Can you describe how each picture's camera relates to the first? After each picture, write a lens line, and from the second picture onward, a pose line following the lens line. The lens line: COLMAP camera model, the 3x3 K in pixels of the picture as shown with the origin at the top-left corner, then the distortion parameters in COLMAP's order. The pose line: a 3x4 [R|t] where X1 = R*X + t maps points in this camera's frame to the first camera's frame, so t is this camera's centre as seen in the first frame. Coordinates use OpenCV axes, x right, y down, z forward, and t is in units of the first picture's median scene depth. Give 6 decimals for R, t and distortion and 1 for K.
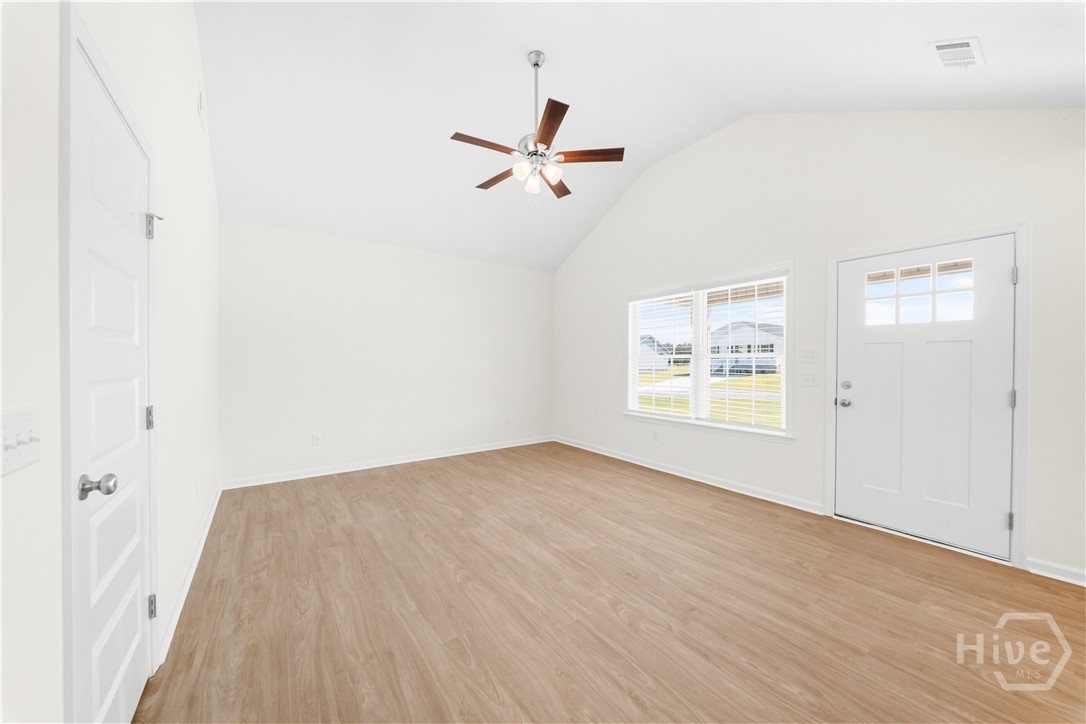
lens RADIAL K [[381.6, 0, 537.7], [0, 381.6, 360.7], [0, 0, 1]] dist [0.001503, -0.000550]
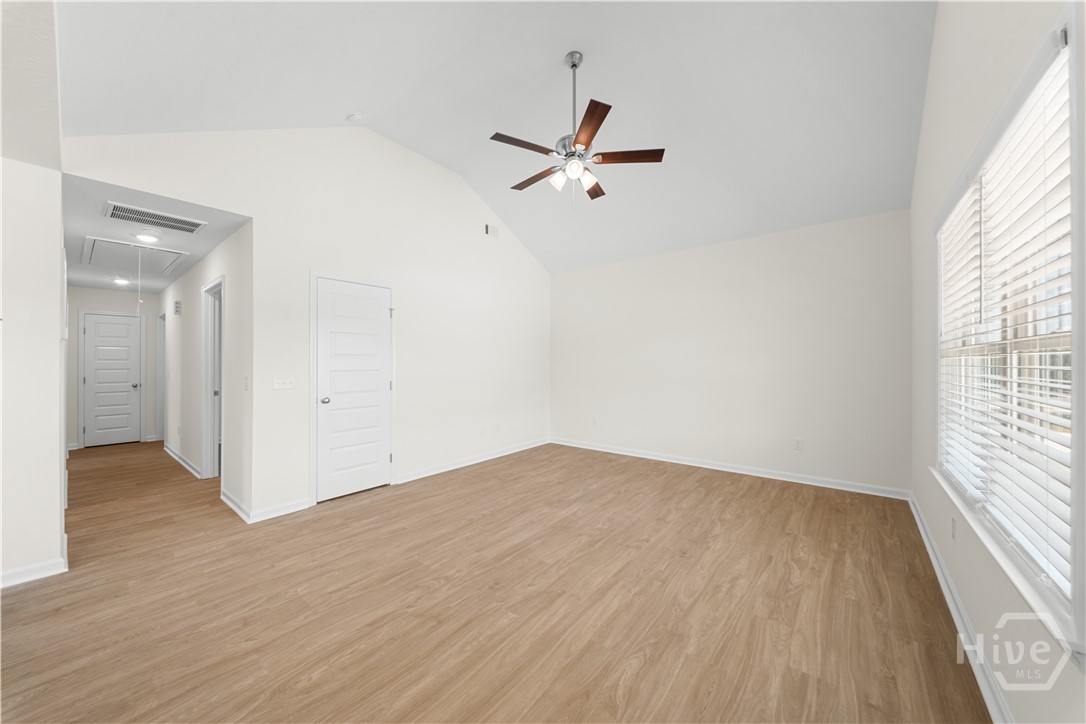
lens RADIAL K [[381.6, 0, 543.3], [0, 381.6, 362.9], [0, 0, 1]] dist [0.001503, -0.000550]
pose [[0.279352, -0.004210, -0.960180, 0.890288], [0.005434, 0.999981, -0.002803, 0.002094], [0.960174, -0.004435, 0.279369, 0.625955]]
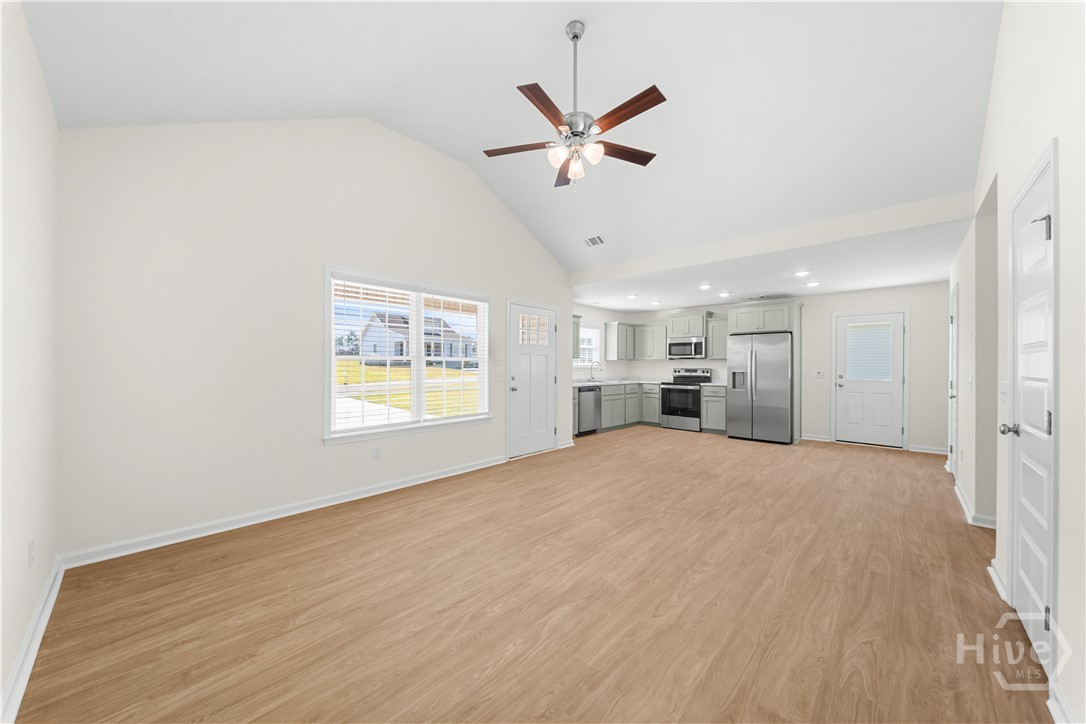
lens RADIAL K [[381.6, 0, 534.6], [0, 381.6, 363.3], [0, 0, 1]] dist [0.001503, -0.000550]
pose [[-0.186409, -0.002970, 0.982468, -0.845020], [-0.006483, 0.999977, 0.001793, -0.004084], [-0.982451, -0.006035, -0.186424, 1.217841]]
